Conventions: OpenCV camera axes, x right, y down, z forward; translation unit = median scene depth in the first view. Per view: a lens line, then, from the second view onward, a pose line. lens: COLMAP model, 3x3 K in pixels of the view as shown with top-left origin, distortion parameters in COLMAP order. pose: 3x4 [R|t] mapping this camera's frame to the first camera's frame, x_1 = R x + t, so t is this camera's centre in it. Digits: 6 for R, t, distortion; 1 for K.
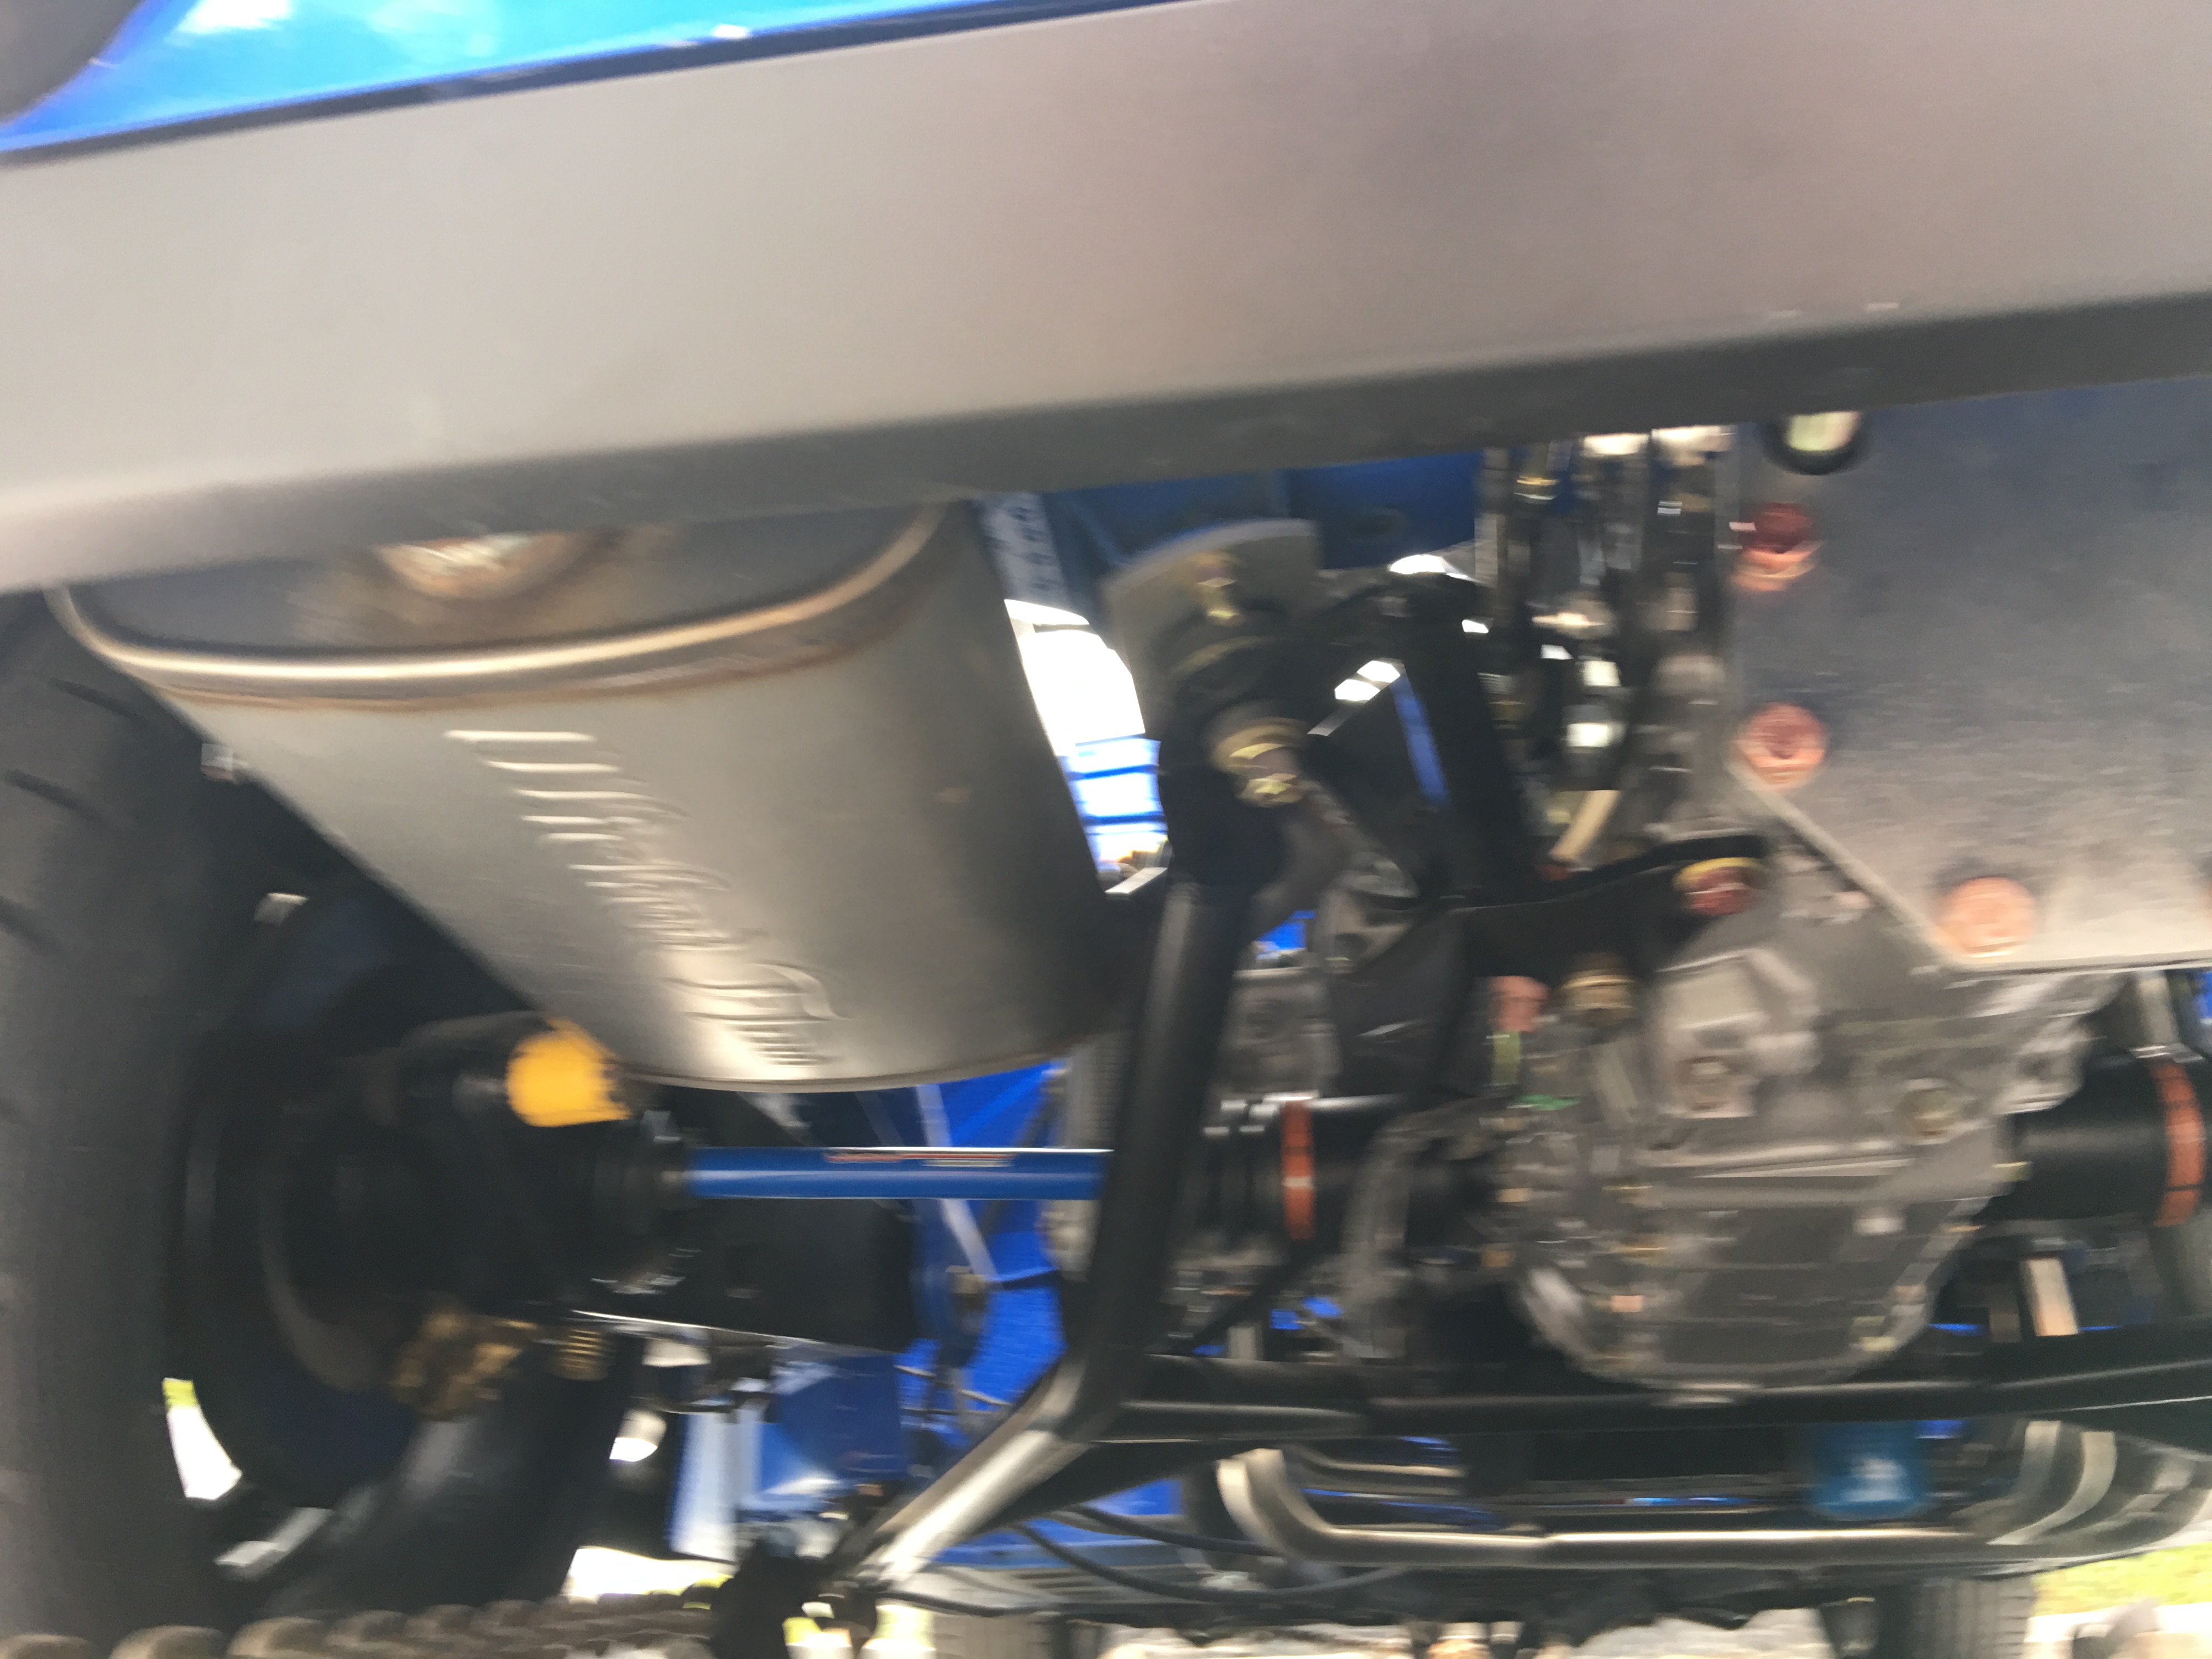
lens RADIAL K [[1876.7, 0, 1115.5], [0, 1876.7, 791.3], [0, 0, 1]] dist [0.074552, -0.151375]
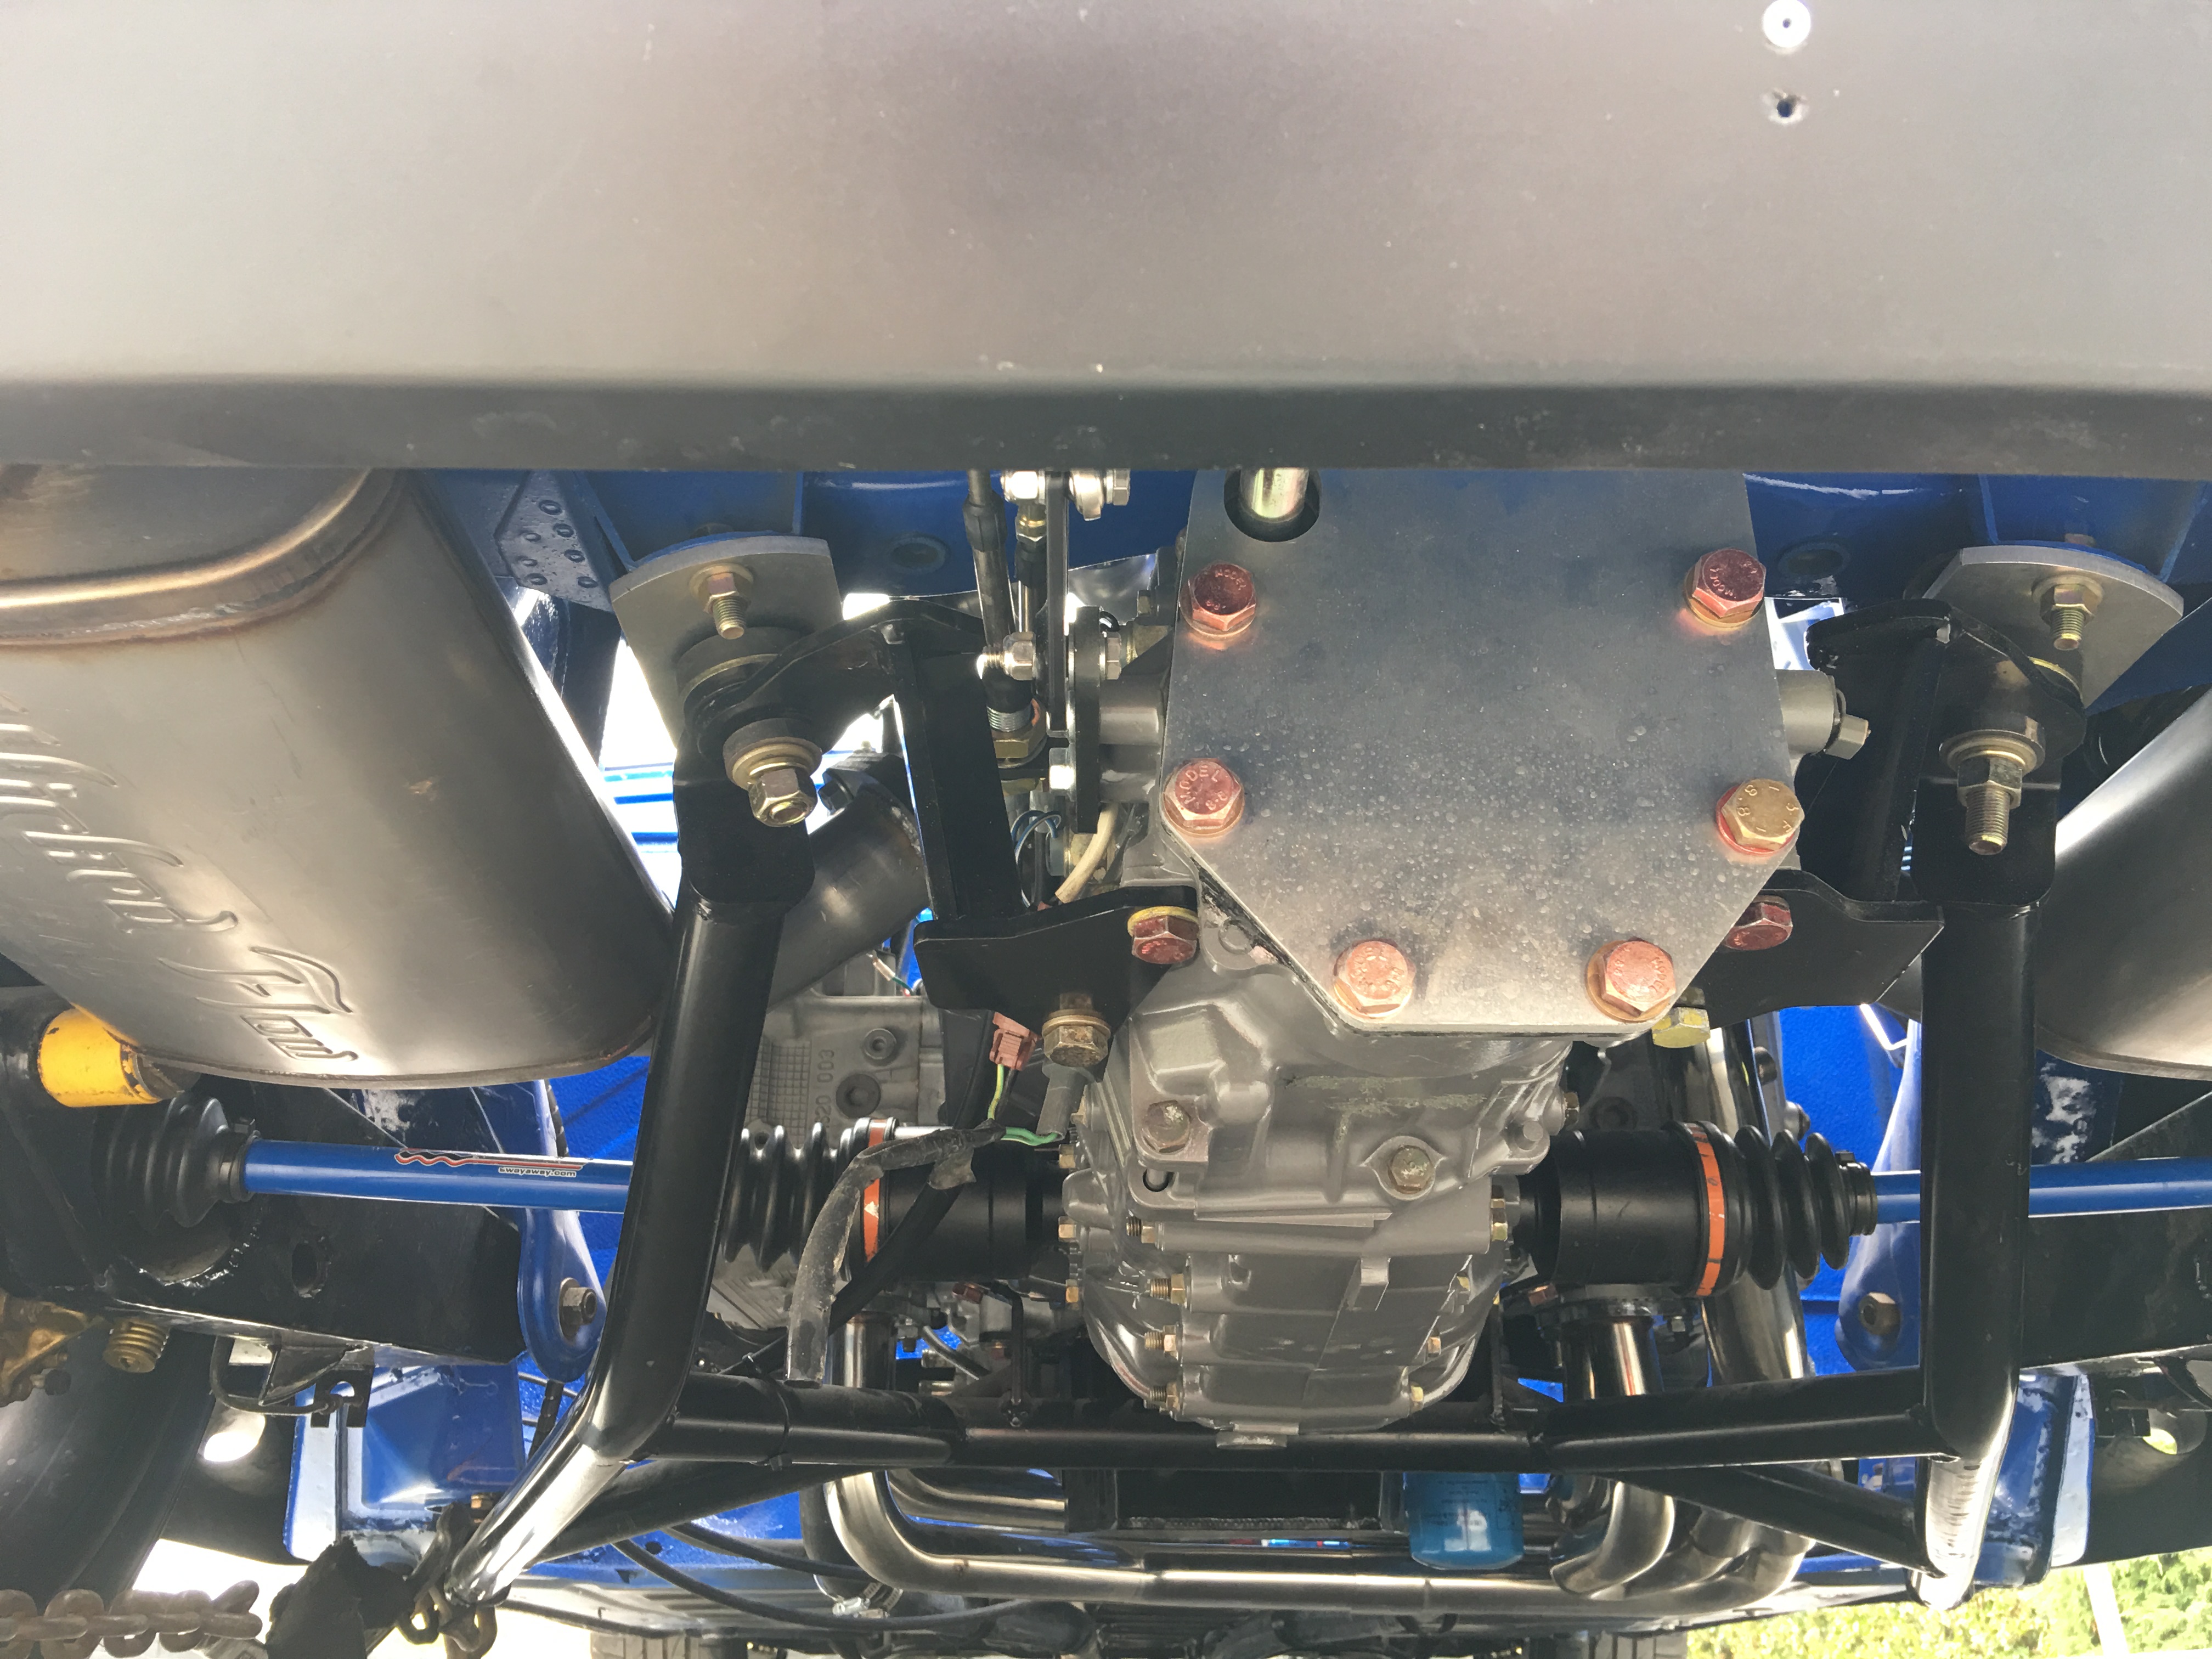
lens RADIAL K [[1879.9, 0, 1106.0], [0, 1879.9, 829.5], [0, 0, 1]] dist [0.067363, -0.140828]
pose [[0.990729, 0.078877, 0.110608, 0.088671], [-0.079219, 0.996856, -0.001312, -0.001253], [-0.110364, -0.007462, 0.993863, -0.006050]]
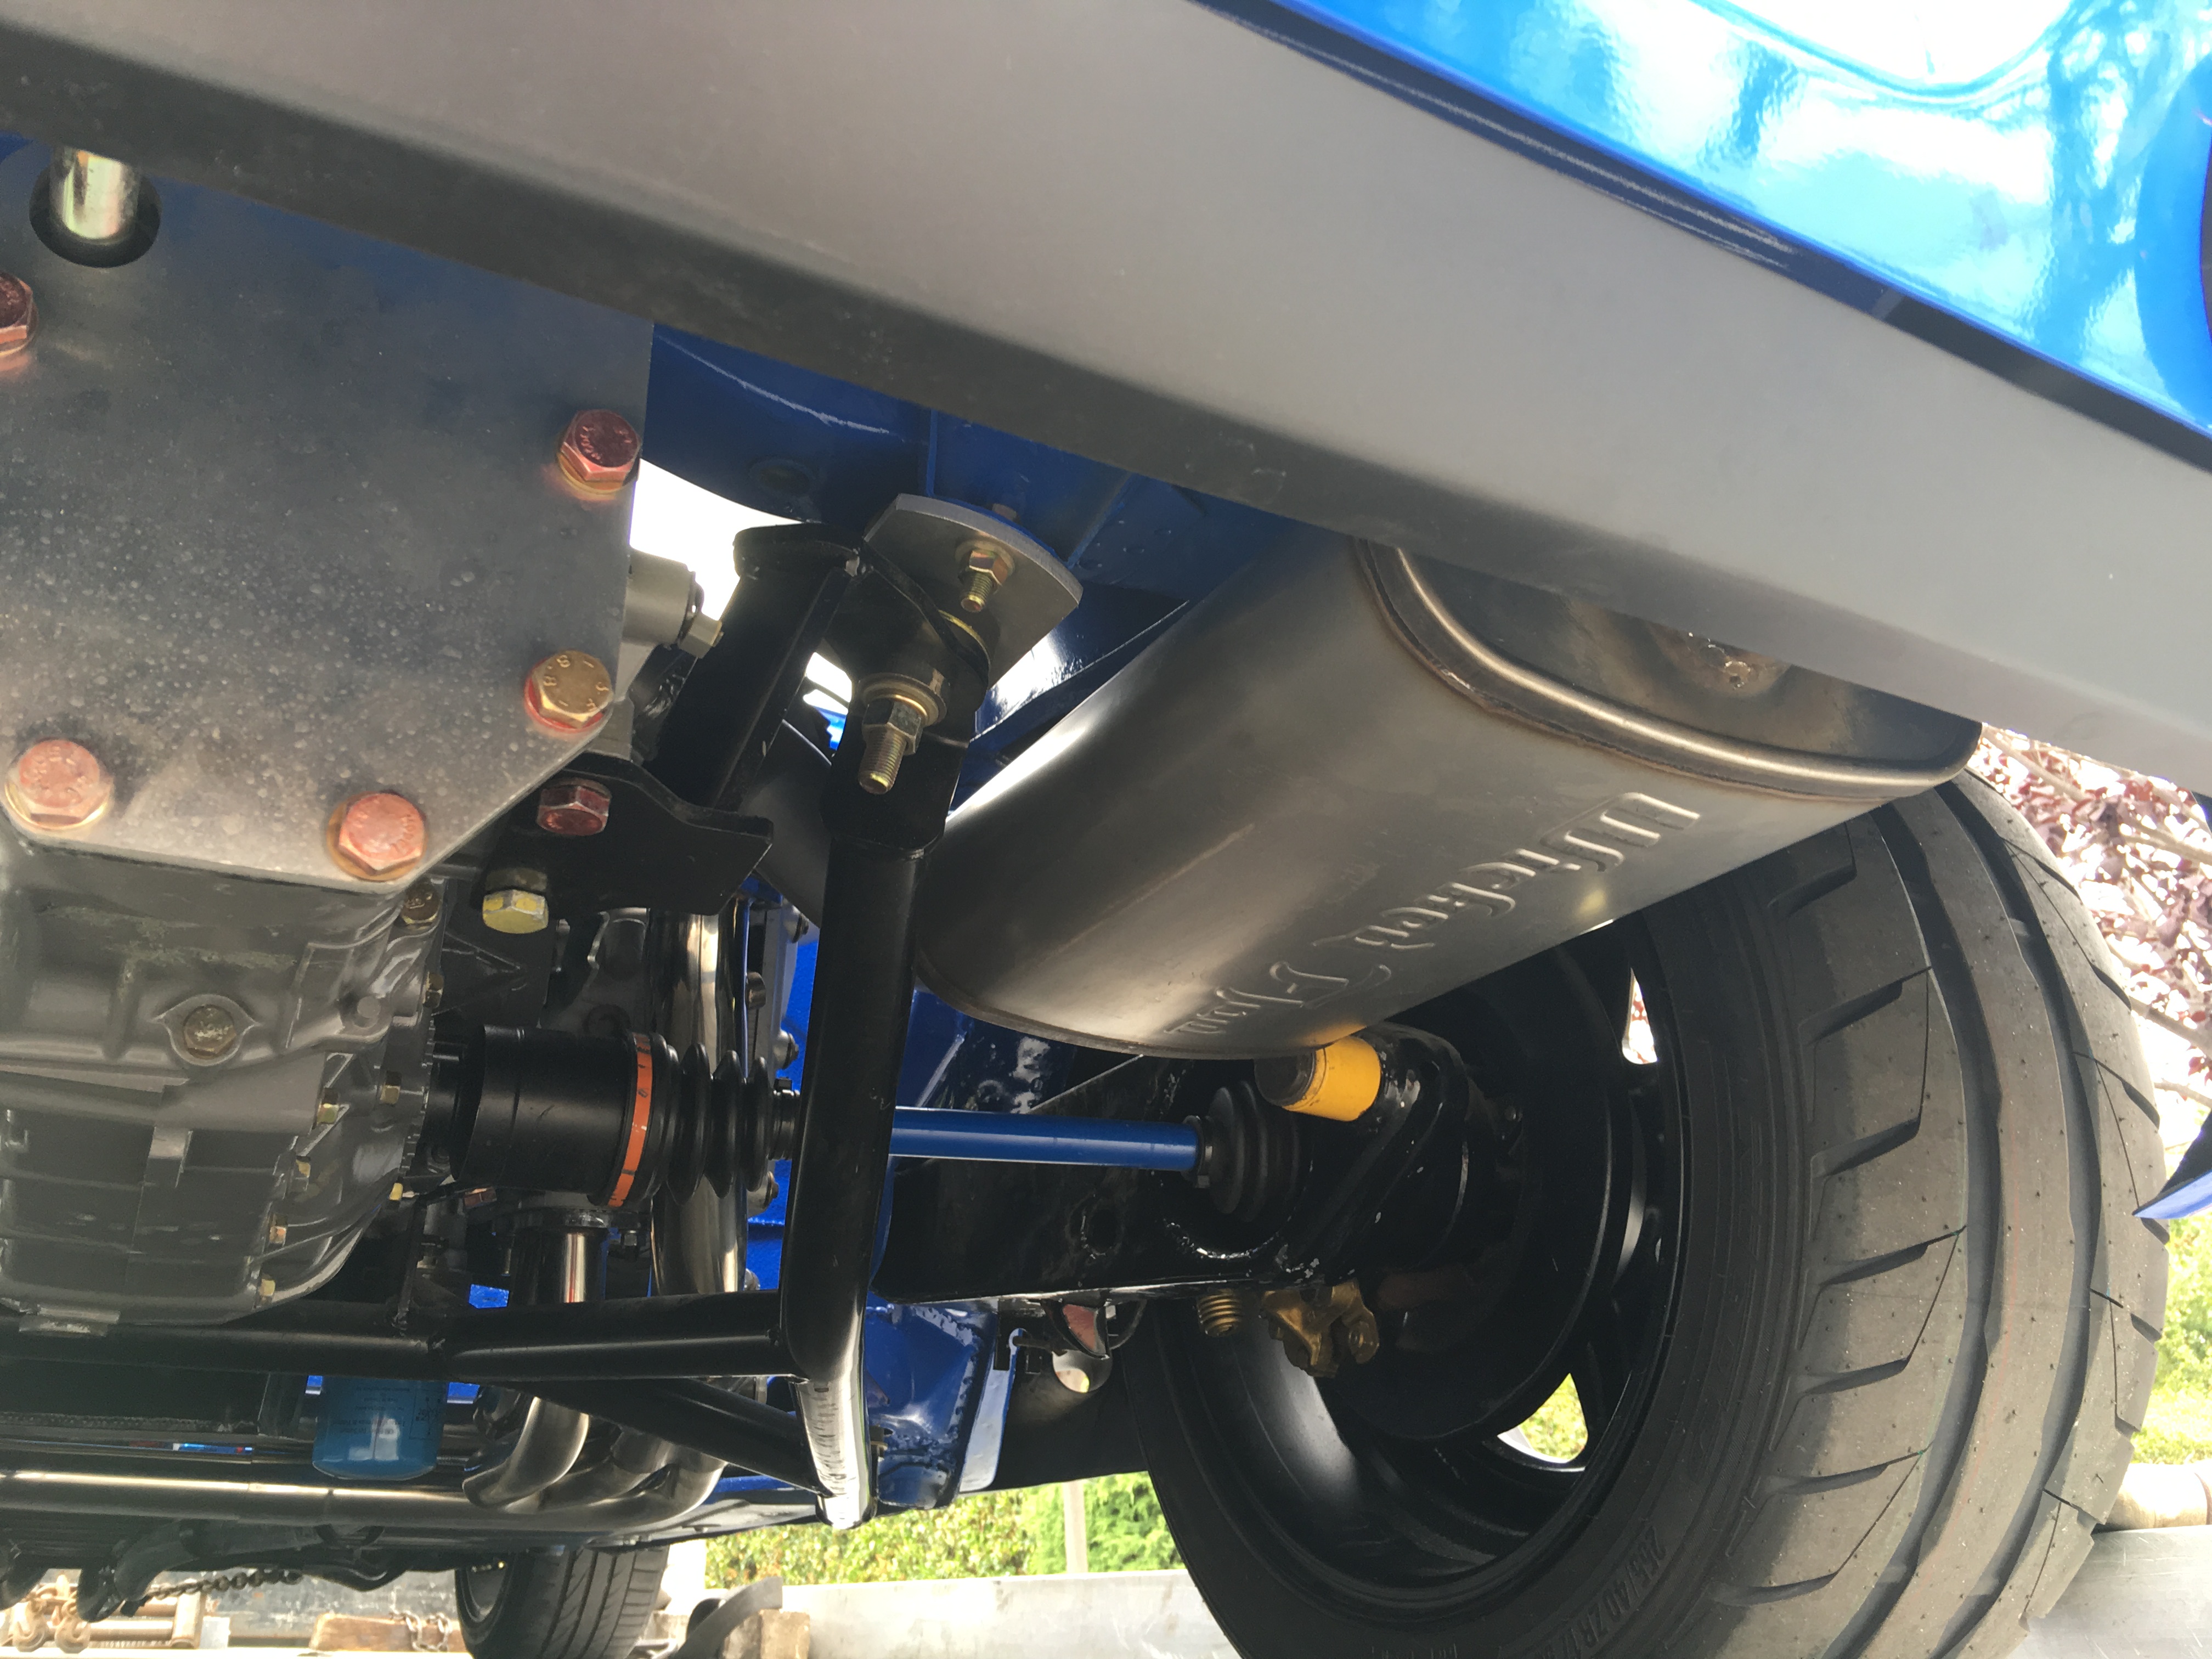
lens RADIAL K [[1876.7, 0, 1115.5], [0, 1876.7, 791.3], [0, 0, 1]] dist [0.074552, -0.151375]
pose [[0.821093, 0.244662, 0.515701, 0.188127], [-0.253472, 0.965799, -0.054624, -0.003470], [-0.511428, -0.085864, 0.855026, -0.003860]]
